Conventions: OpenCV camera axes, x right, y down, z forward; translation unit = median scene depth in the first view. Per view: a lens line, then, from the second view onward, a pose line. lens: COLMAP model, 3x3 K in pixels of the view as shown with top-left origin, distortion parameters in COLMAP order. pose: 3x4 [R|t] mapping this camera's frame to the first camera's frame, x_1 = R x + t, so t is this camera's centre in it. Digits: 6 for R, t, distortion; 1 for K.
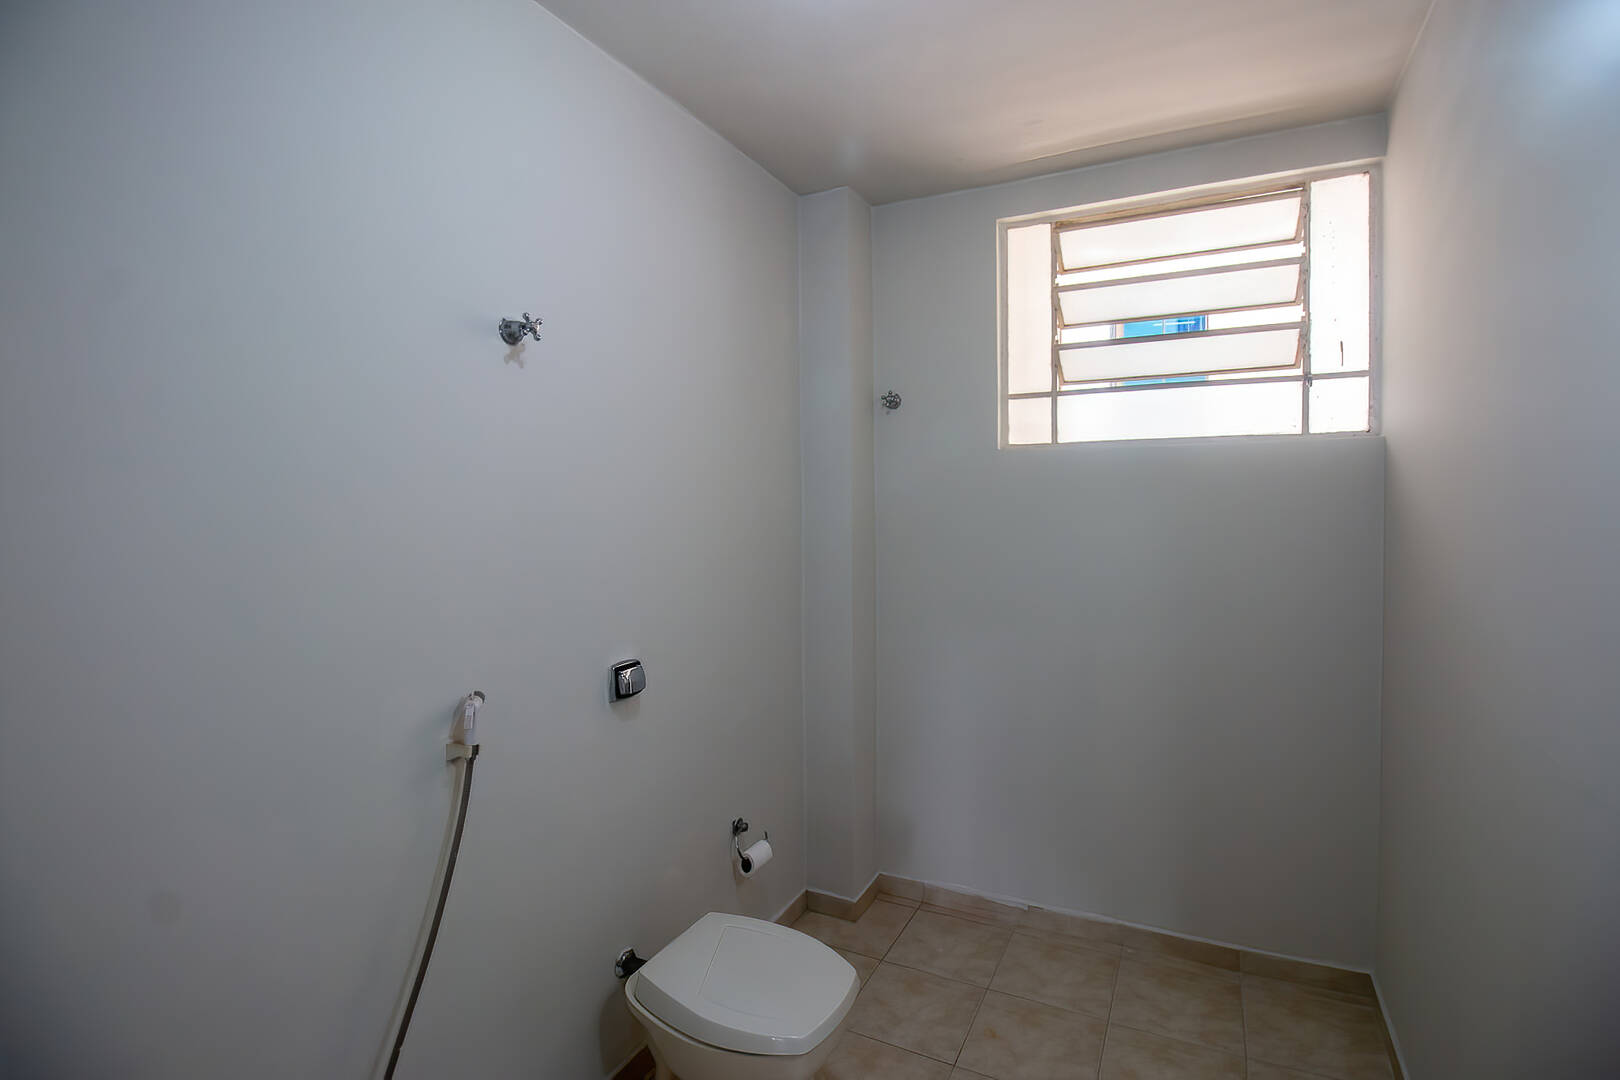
lens RADIAL K [[770.1, 0, 818.8], [0, 770.1, 525.4], [0, 0, 1]] dist [0.001890, -0.008551]
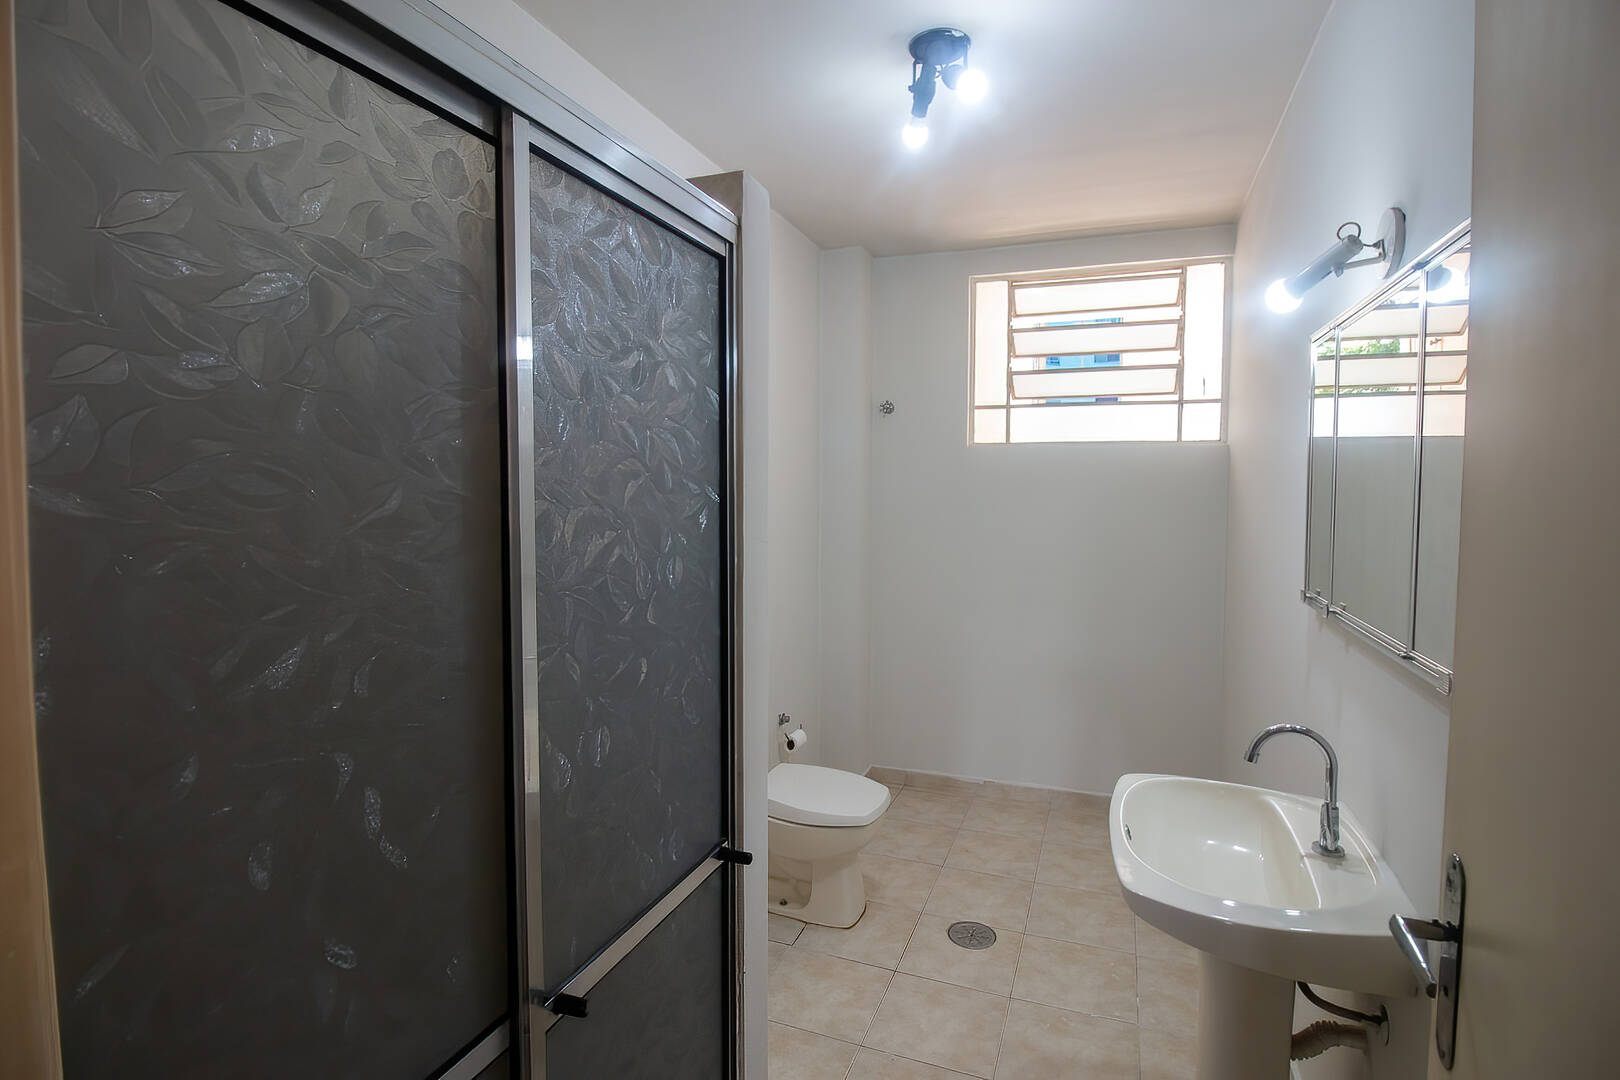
lens RADIAL K [[786.5, 0, 816.2], [0, 786.5, 525.2], [0, 0, 1]] dist [0.001291, -0.000046]
pose [[0.994117, 0.009306, 0.107909, -0.201896], [-0.011655, 0.999708, 0.021157, 0.015917], [-0.107680, -0.022291, 0.993936, -0.394911]]
